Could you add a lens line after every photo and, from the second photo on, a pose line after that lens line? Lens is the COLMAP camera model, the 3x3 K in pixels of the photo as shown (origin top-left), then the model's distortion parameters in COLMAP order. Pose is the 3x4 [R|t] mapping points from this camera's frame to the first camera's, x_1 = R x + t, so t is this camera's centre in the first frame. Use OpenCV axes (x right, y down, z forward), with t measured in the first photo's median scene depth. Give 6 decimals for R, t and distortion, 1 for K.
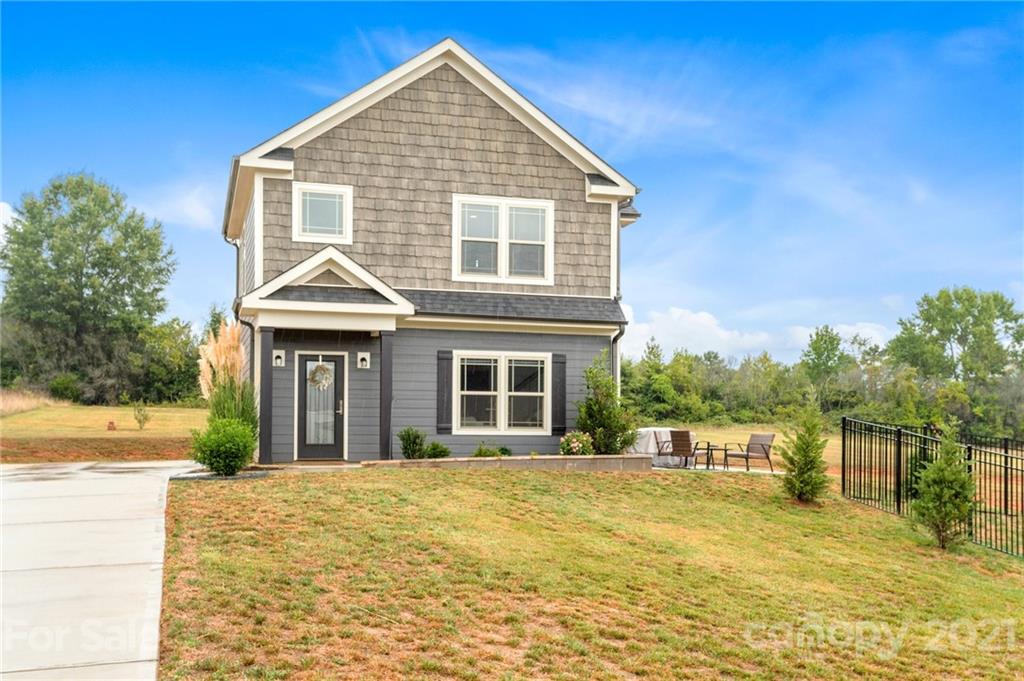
lens RADIAL K [[1151.5, 0, 513.5], [0, 1151.5, 365.6], [0, 0, 1]] dist [0.026855, 0.007583]
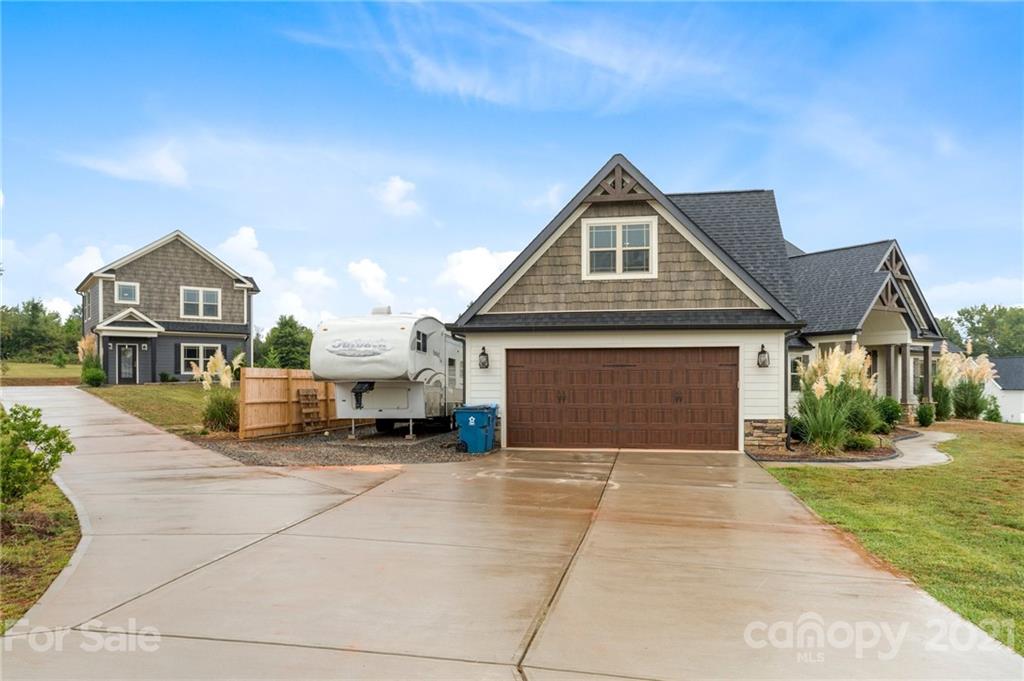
lens RADIAL K [[772.5, 0, 513.5], [0, 772.5, 371.4], [0, 0, 1]] dist [0.033349, 0.003456]
pose [[0.947626, -0.001712, 0.319376, 0.106215], [-0.013830, 0.998828, 0.046388, -0.043264], [-0.319081, -0.048376, 0.946492, -0.997988]]
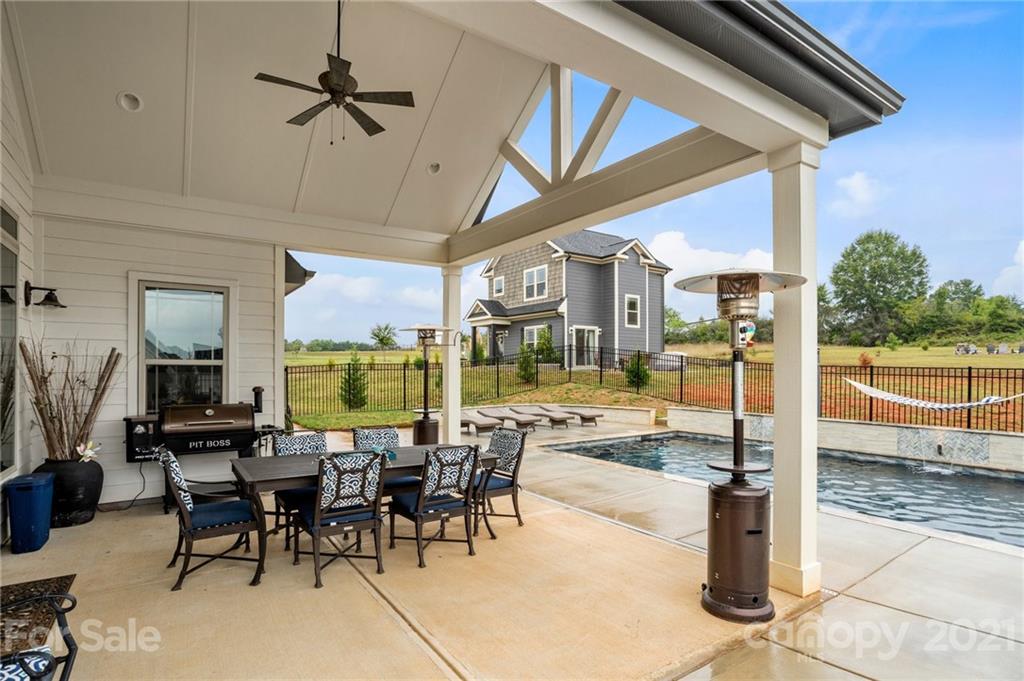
lens RADIAL K [[509.8, 0, 511.6], [0, 509.8, 364.7], [0, 0, 1]] dist [-0.025332, 0.000585]
pose [[0.293004, -0.009382, -0.956065, 1.099015], [0.064680, 0.997856, 0.010030, 0.061970], [0.953921, -0.064777, 0.292983, 0.603349]]
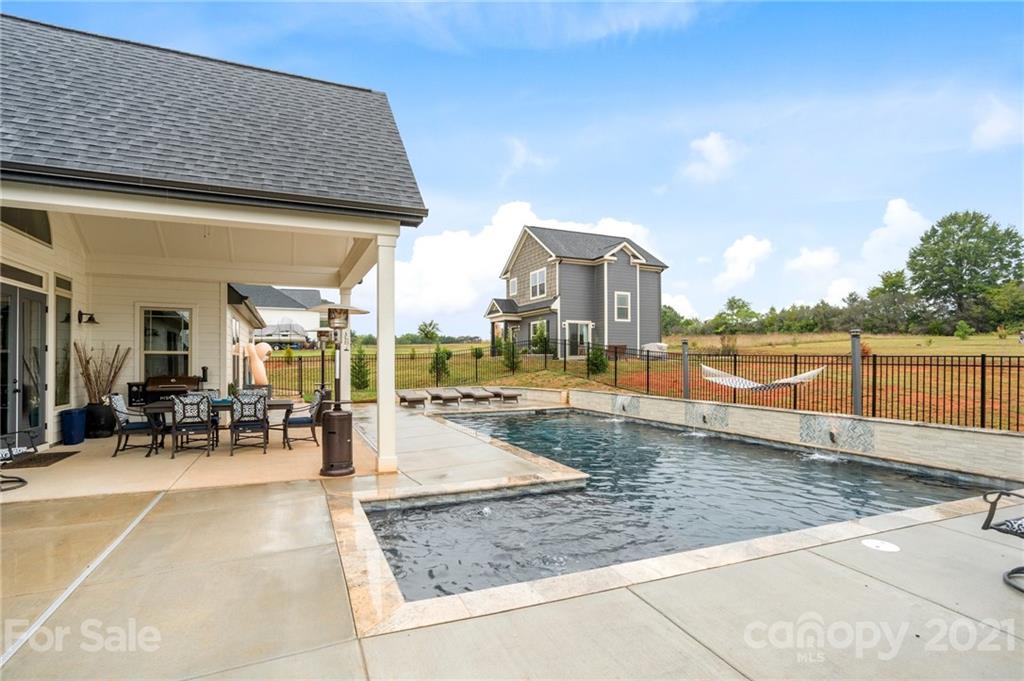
lens RADIAL K [[497.3, 0, 508.9], [0, 497.3, 346.2], [0, 0, 1]] dist [-0.026104, 0.000485]
pose [[0.114877, -0.030987, -0.992896, 1.276525], [0.068367, 0.997390, -0.023217, 0.078169], [0.991024, -0.065214, 0.116696, 0.773697]]
